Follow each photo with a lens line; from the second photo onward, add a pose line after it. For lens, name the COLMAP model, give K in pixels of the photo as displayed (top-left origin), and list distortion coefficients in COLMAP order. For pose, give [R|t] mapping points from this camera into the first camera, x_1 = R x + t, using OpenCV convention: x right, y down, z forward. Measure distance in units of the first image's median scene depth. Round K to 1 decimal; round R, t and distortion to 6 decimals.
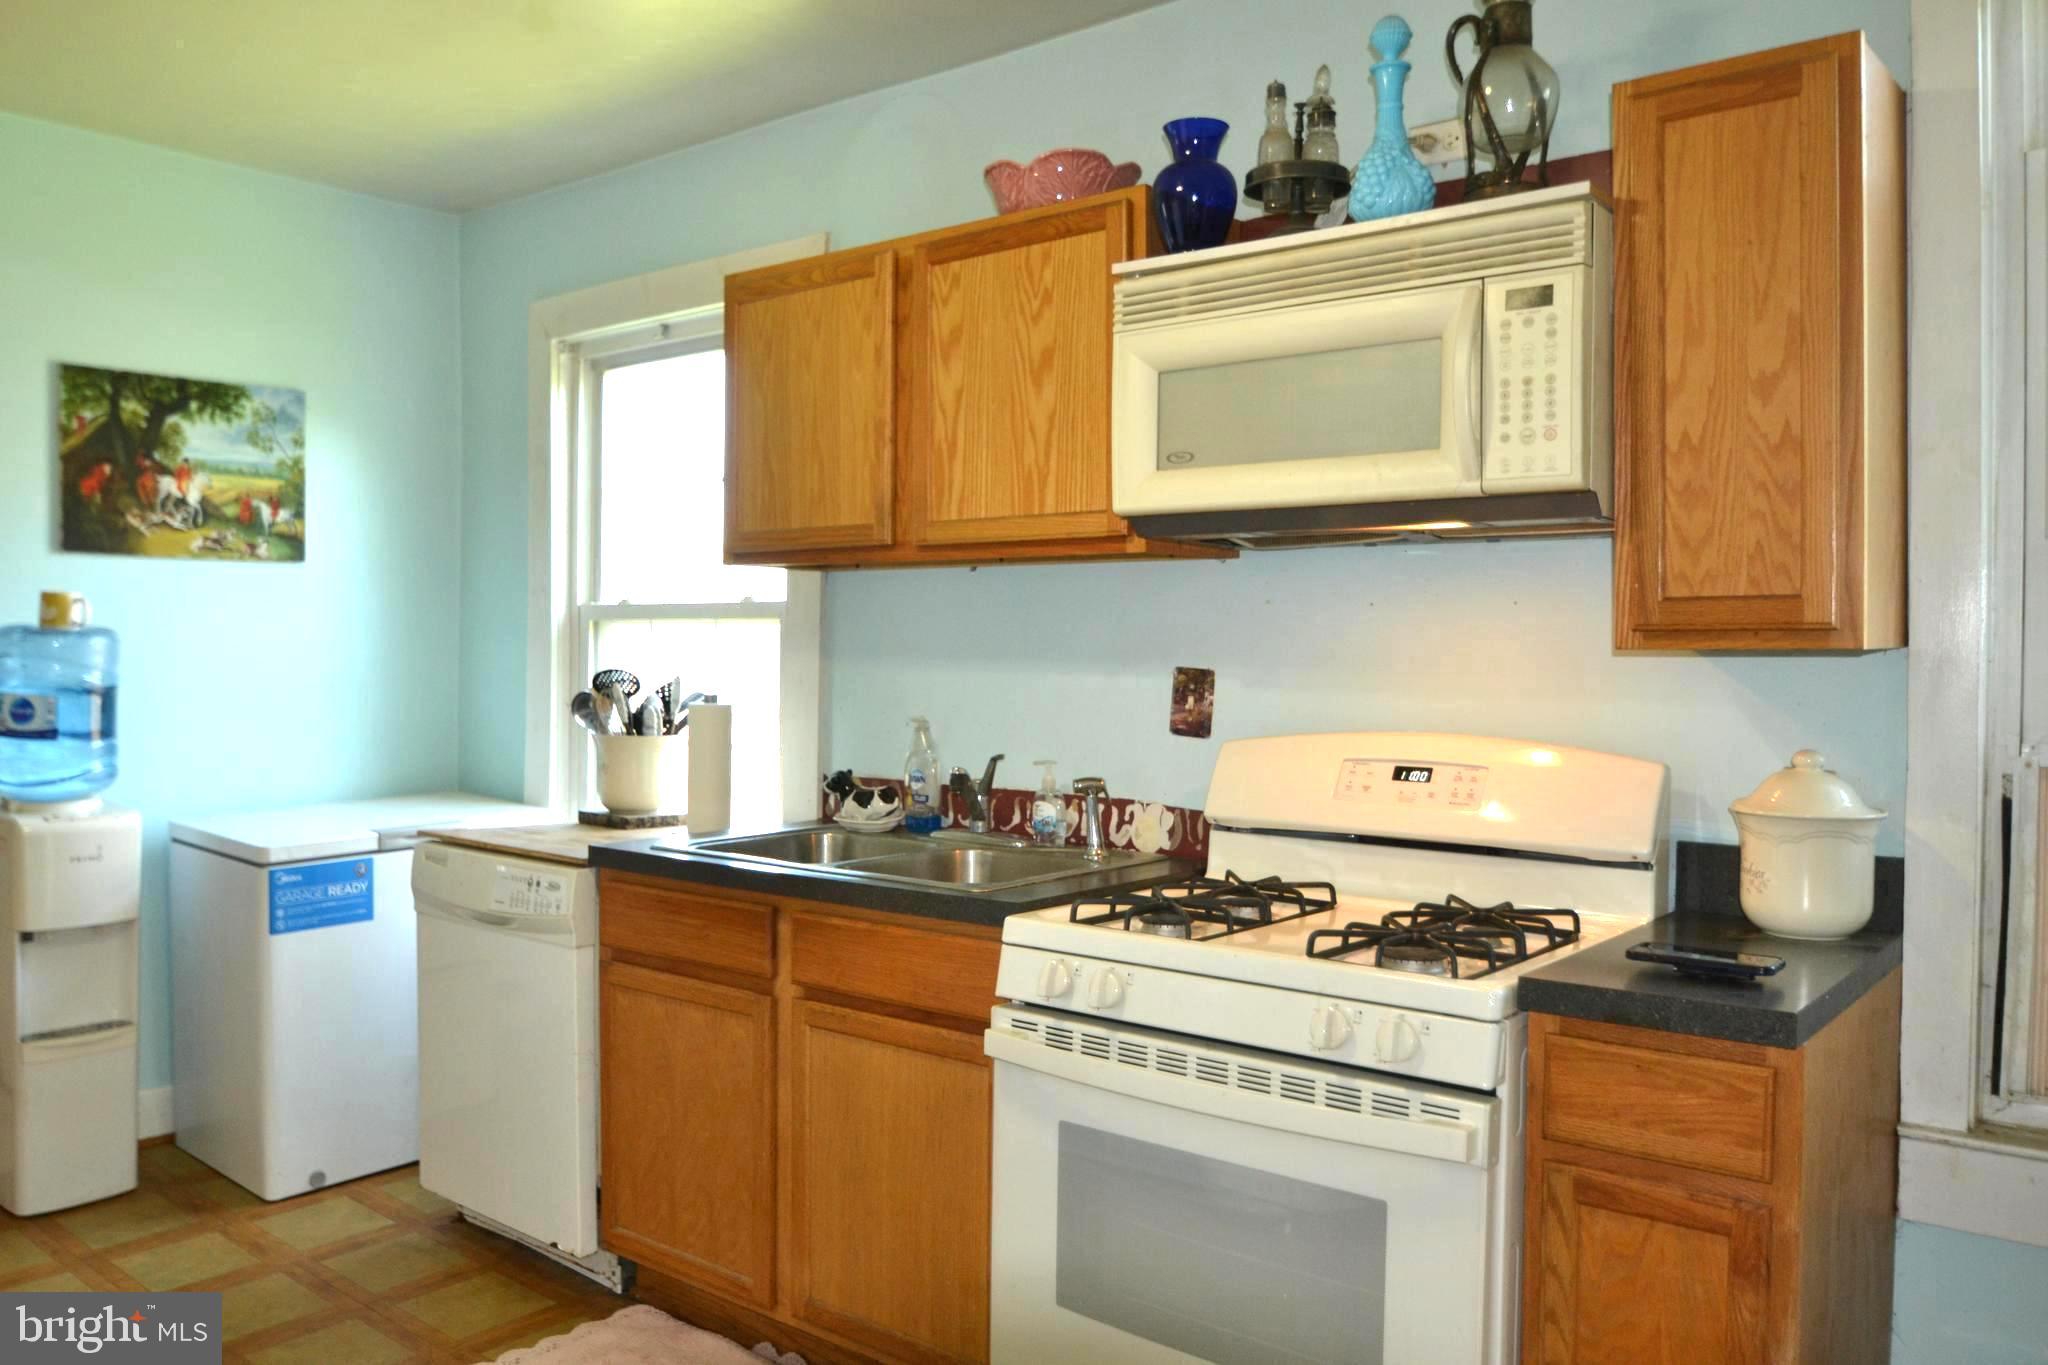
lens RADIAL K [[1583.7, 0, 1014.0], [0, 1583.7, 674.2], [0, 0, 1]] dist [-0.049274, 0.009995]
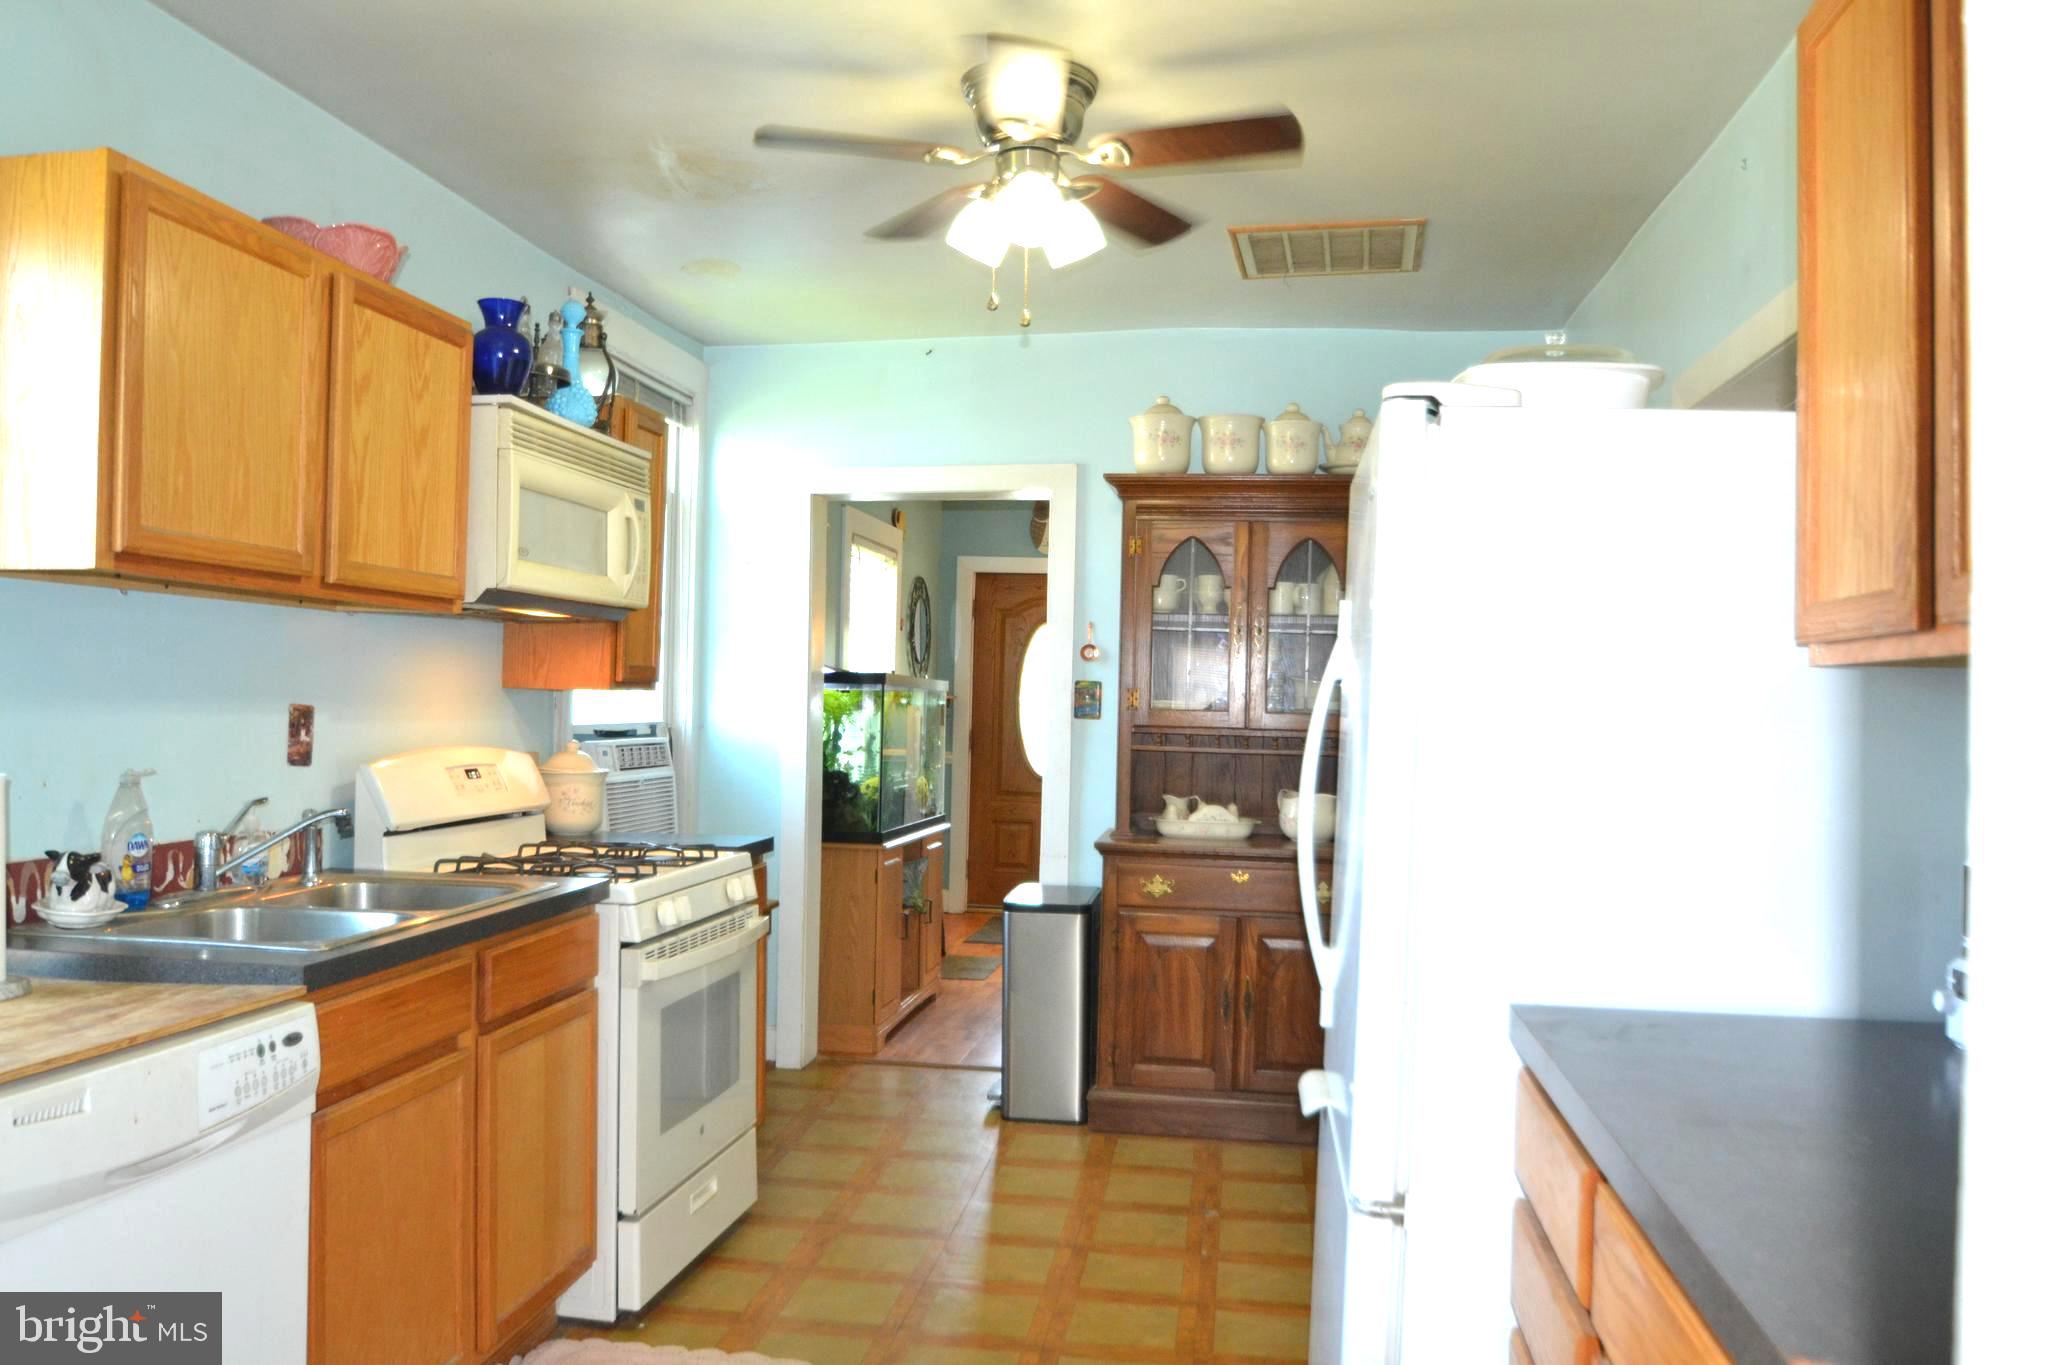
lens RADIAL K [[1583.7, 0, 1018.2], [0, 1583.7, 679.7], [0, 0, 1]] dist [-0.049274, 0.009995]
pose [[-0.506526, -0.008434, 0.862183, -1.009283], [-0.012316, 0.999921, 0.002546, -0.028166], [-0.862136, -0.009329, -0.506590, 1.035912]]
